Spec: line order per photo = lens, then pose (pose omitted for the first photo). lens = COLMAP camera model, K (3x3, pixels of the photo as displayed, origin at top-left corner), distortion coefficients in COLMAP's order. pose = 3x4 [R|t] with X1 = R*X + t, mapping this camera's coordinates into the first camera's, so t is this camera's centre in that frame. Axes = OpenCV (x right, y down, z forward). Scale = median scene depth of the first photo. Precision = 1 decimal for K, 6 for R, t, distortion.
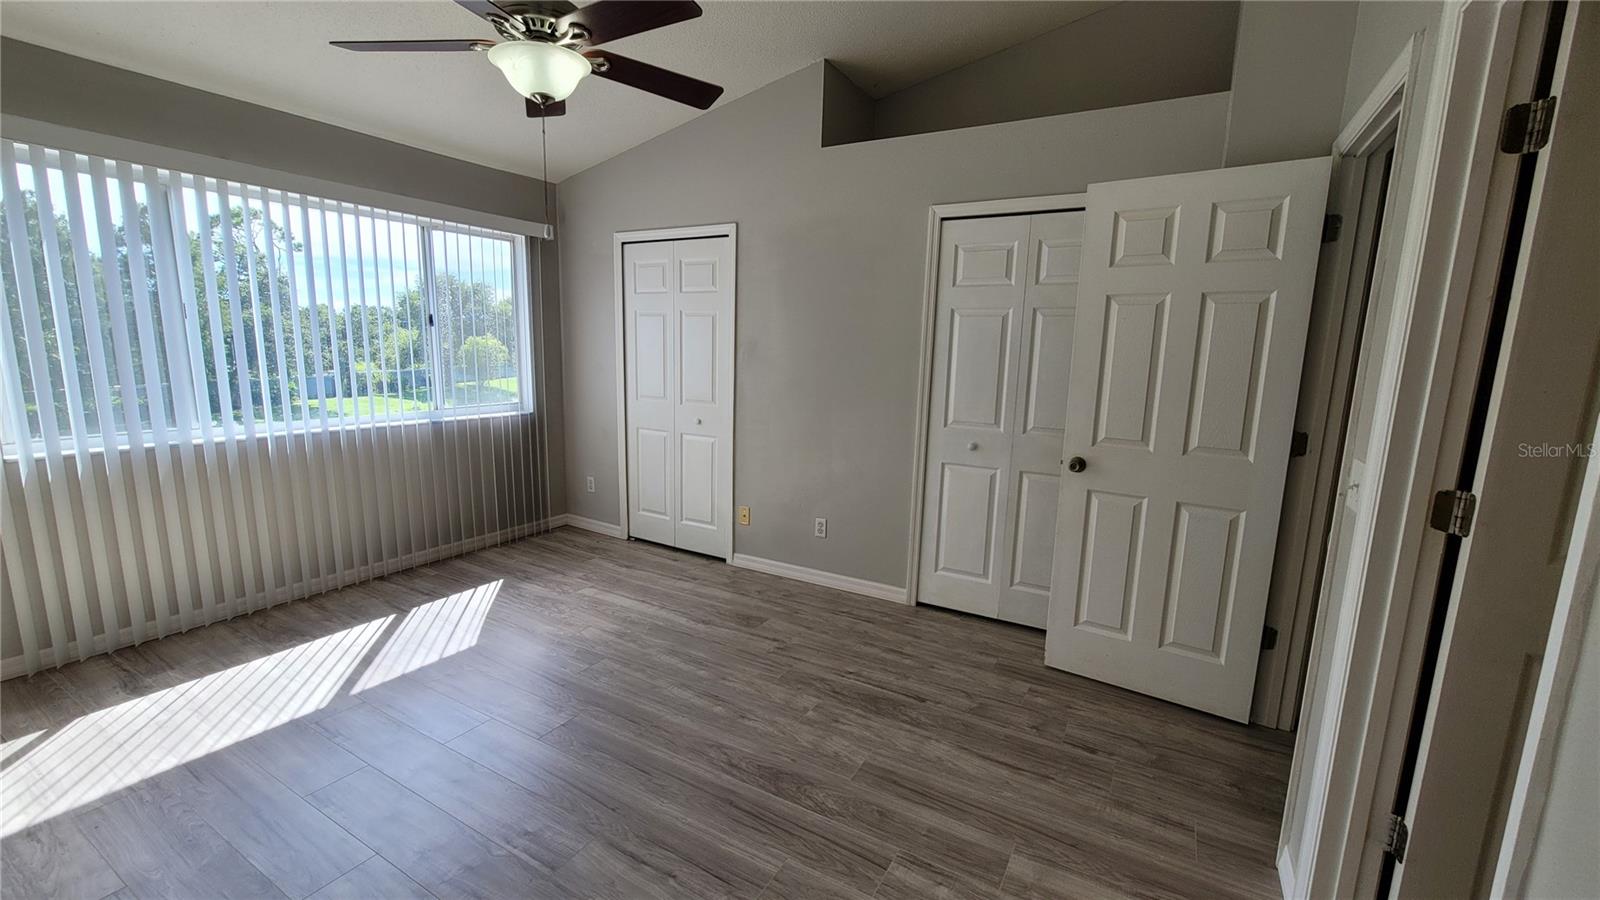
lens RADIAL K [[653.5, 0, 793.1], [0, 653.5, 456.6], [0, 0, 1]] dist [-0.000346, -0.000110]
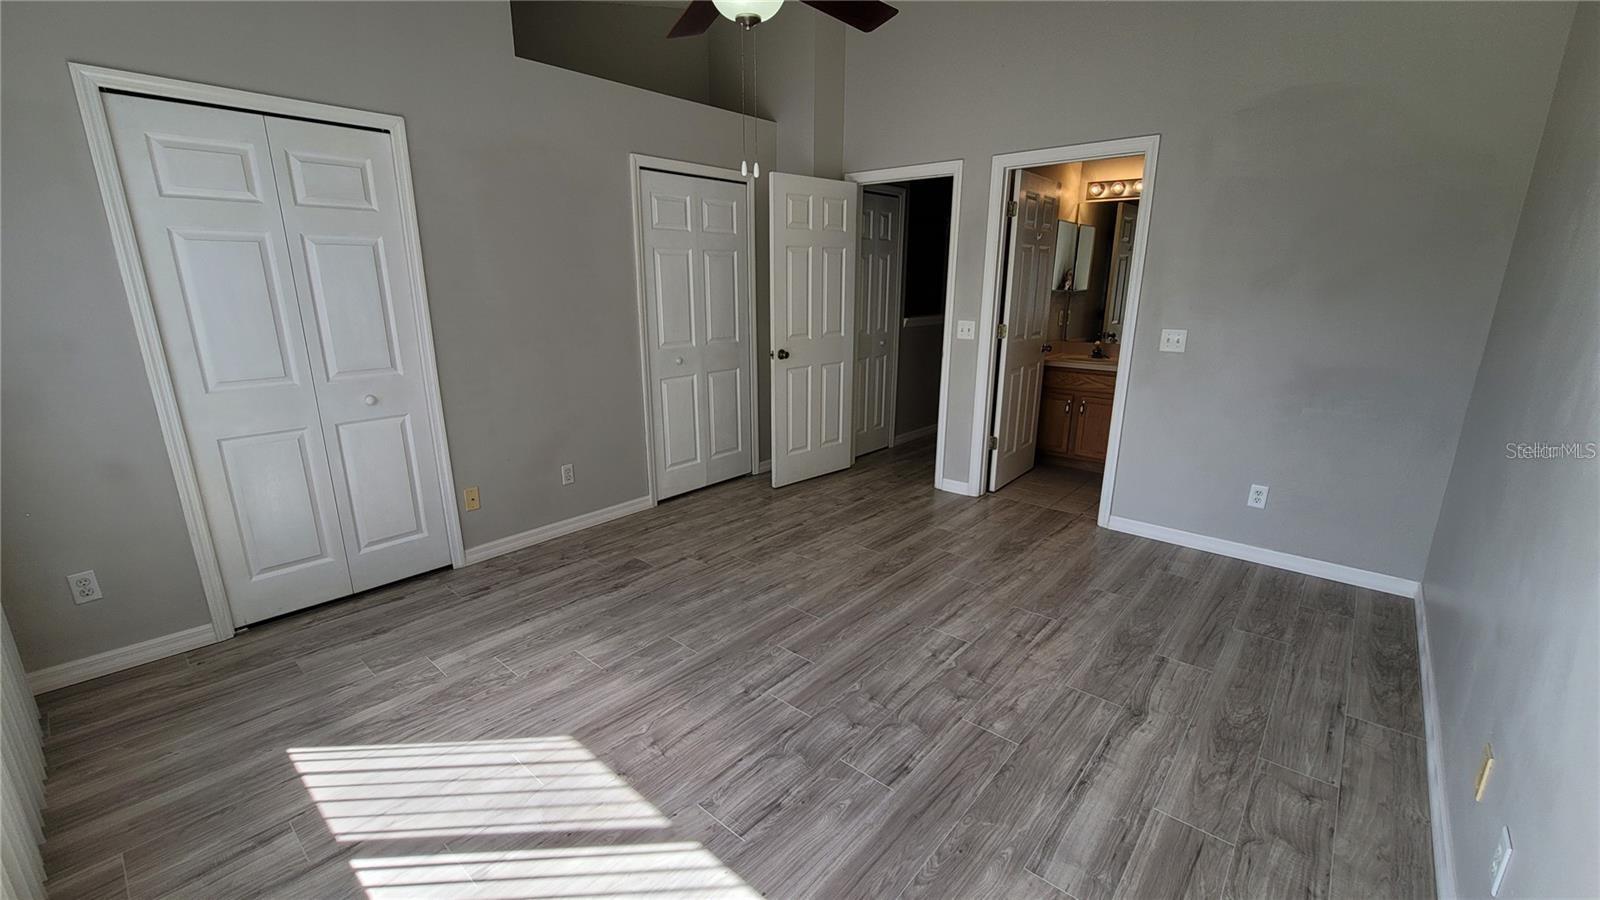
lens RADIAL K [[653.5, 0, 795.2], [0, 653.5, 452.4], [0, 0, 1]] dist [-0.000346, -0.000110]
pose [[0.188169, -0.277406, 0.942146, -0.875011], [0.168024, 0.954232, 0.247406, -0.115751], [-0.967657, 0.111749, 0.226167, 0.494236]]
